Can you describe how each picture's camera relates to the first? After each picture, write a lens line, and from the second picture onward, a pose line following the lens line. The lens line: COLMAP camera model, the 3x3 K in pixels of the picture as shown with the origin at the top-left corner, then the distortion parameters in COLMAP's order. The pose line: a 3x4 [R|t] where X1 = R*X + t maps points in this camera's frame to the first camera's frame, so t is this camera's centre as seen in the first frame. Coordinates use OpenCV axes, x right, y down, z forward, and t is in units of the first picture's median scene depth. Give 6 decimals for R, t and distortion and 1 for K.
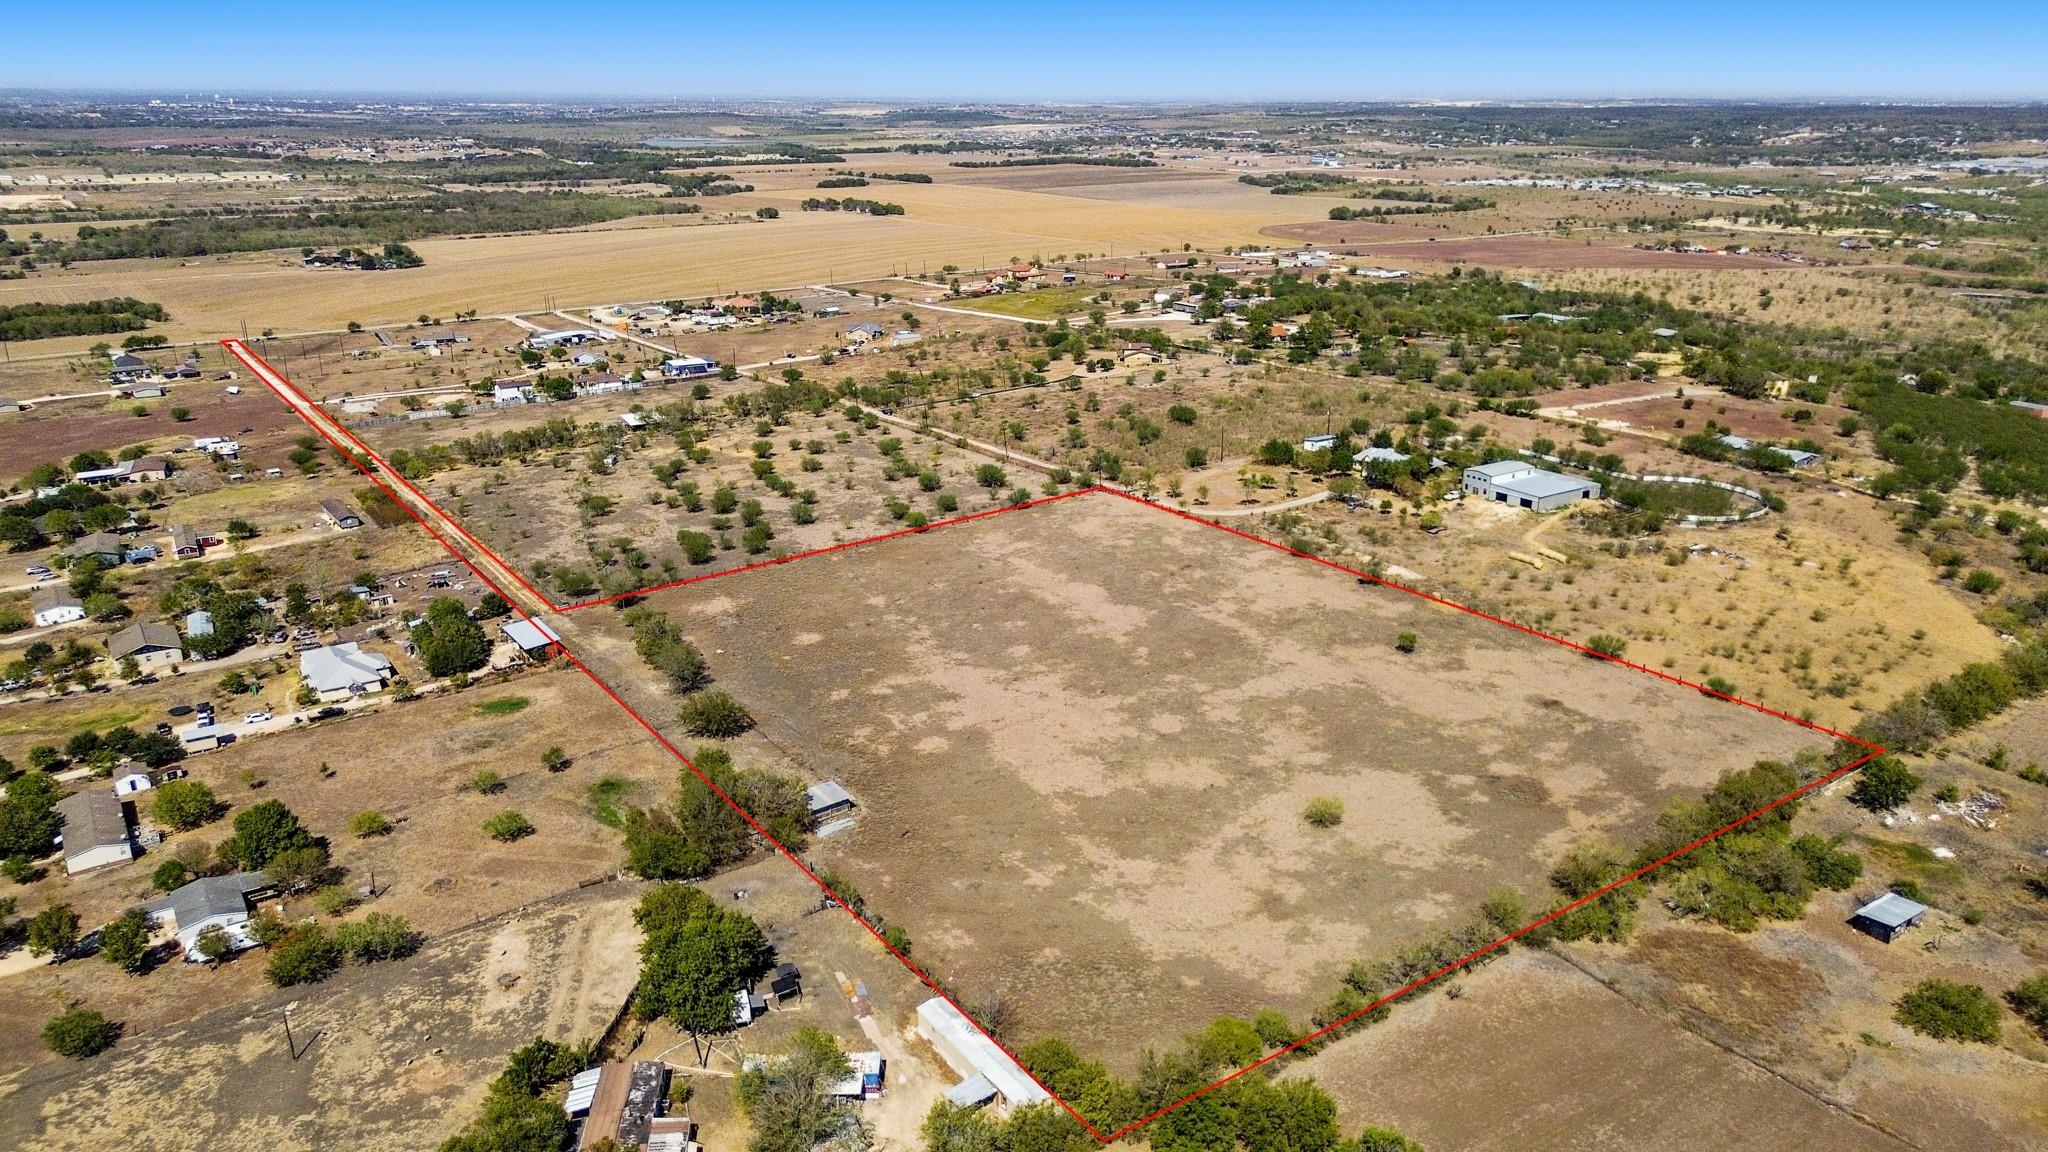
lens RADIAL K [[1456.0, 0, 1020.3], [0, 1456.0, 570.6], [0, 0, 1]] dist [0.061370, -0.056138]
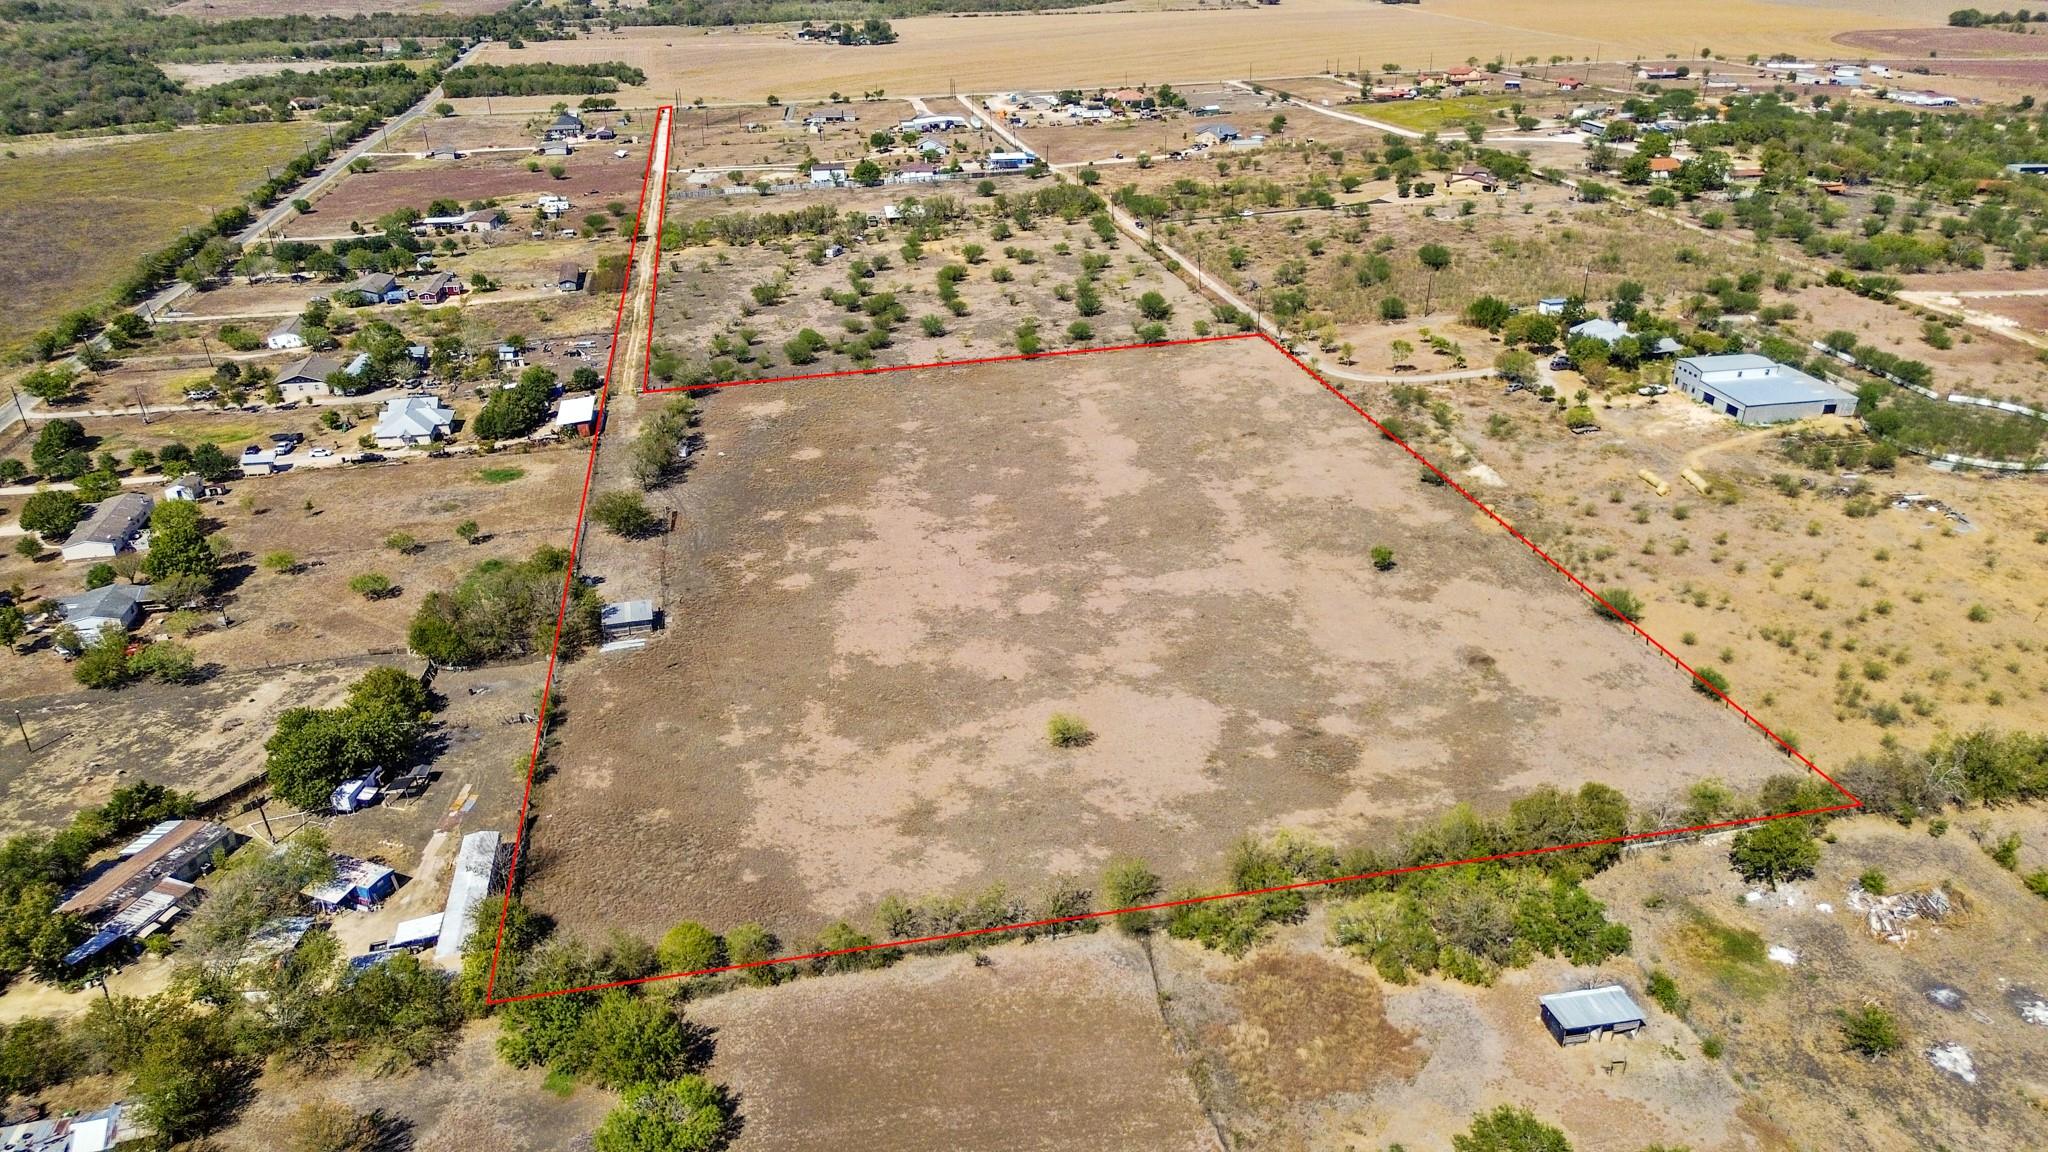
lens RADIAL K [[1456.0, 0, 1020.3], [0, 1456.0, 570.6], [0, 0, 1]] dist [0.061370, -0.056138]
pose [[0.921021, 0.169190, -0.350849, 0.301964], [-0.121116, 0.980482, 0.154872, -0.040006], [0.370204, -0.100147, 0.923537, 0.118705]]
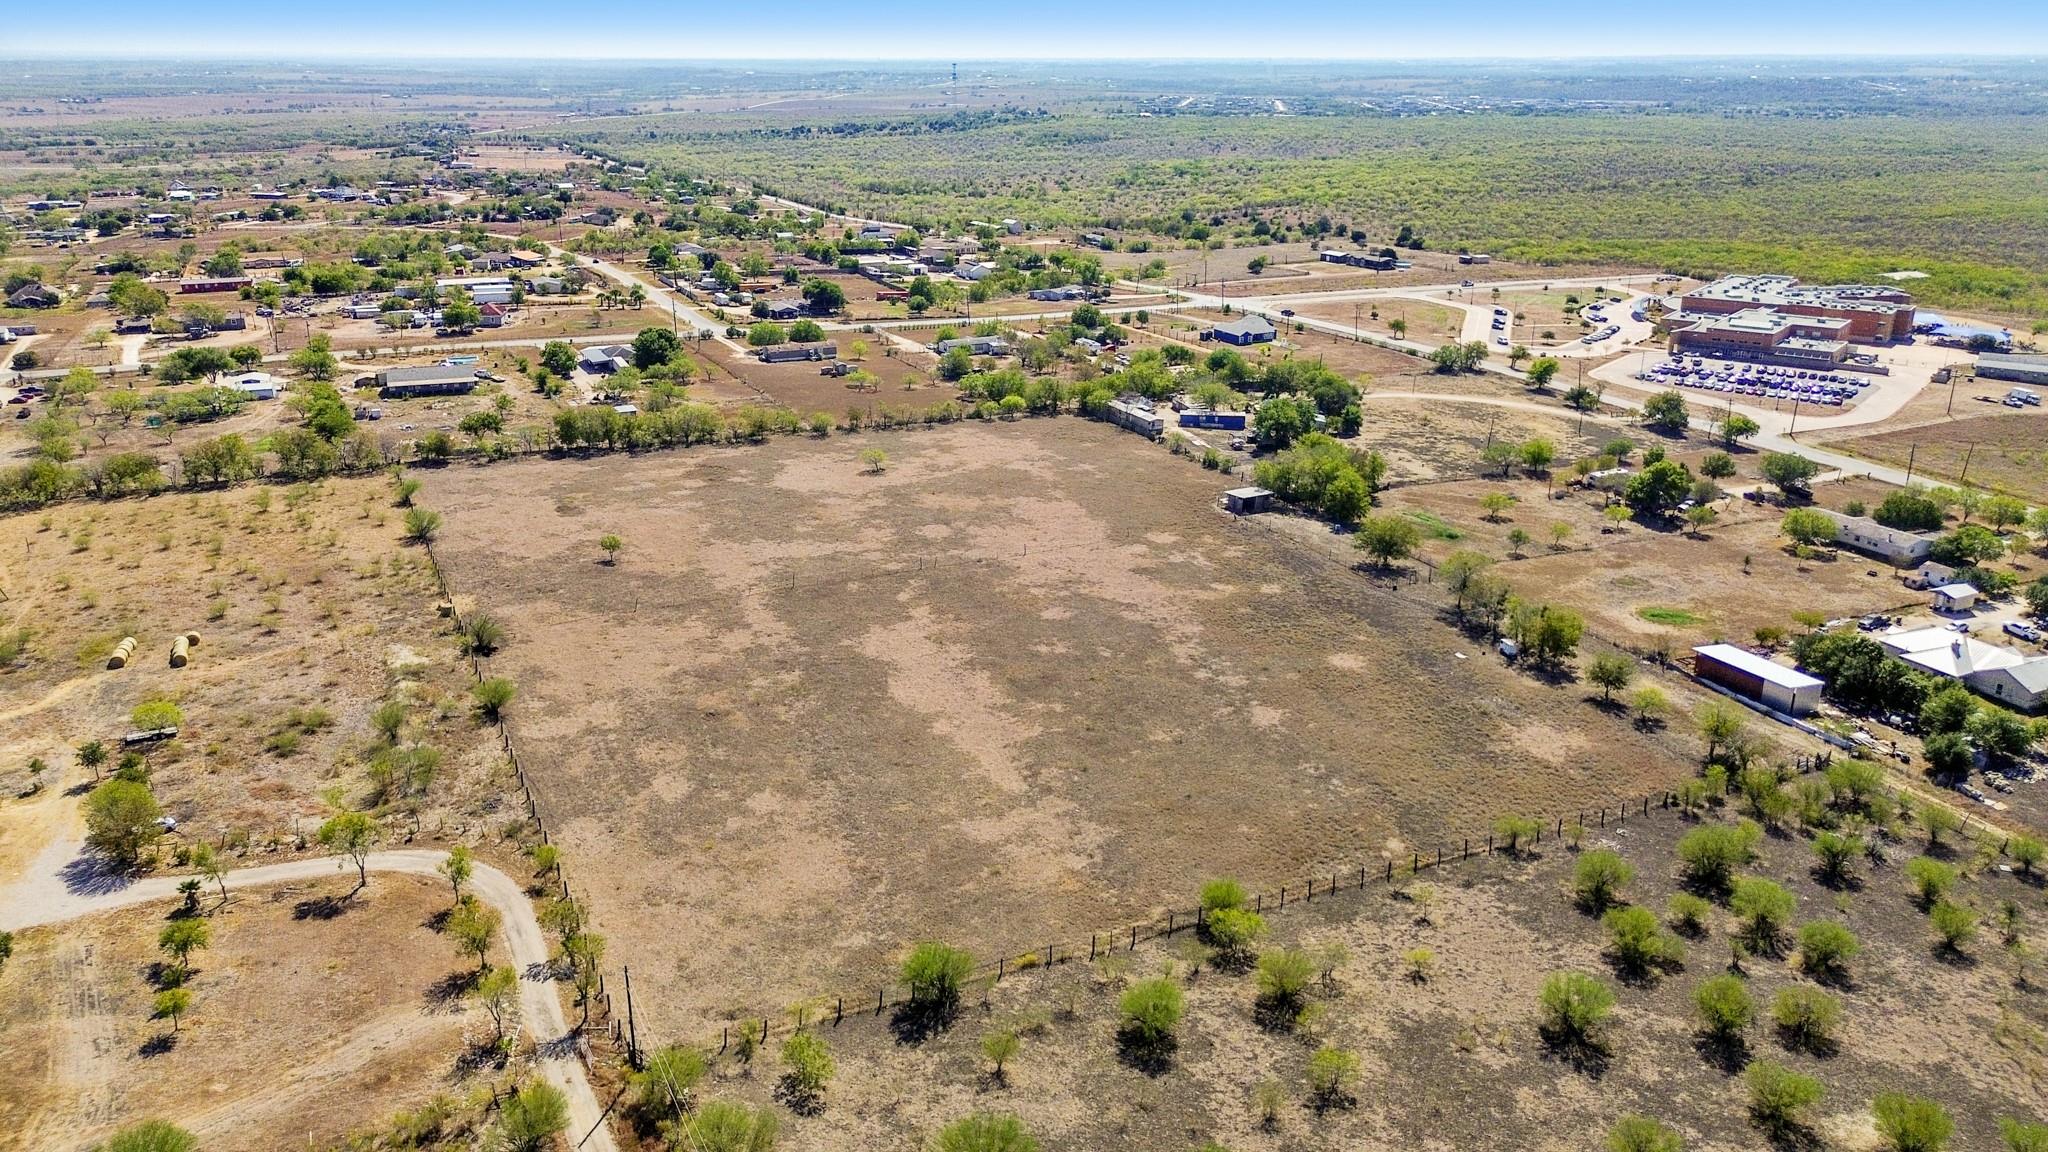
lens RADIAL K [[1456.0, 0, 1020.3], [0, 1456.0, 570.6], [0, 0, 1]] dist [0.061370, -0.056138]
pose [[-0.991520, -0.041326, 0.123210, -0.065236], [0.042353, 0.793571, 0.607001, -0.368850], [-0.122861, 0.607072, -0.785091, 1.351430]]
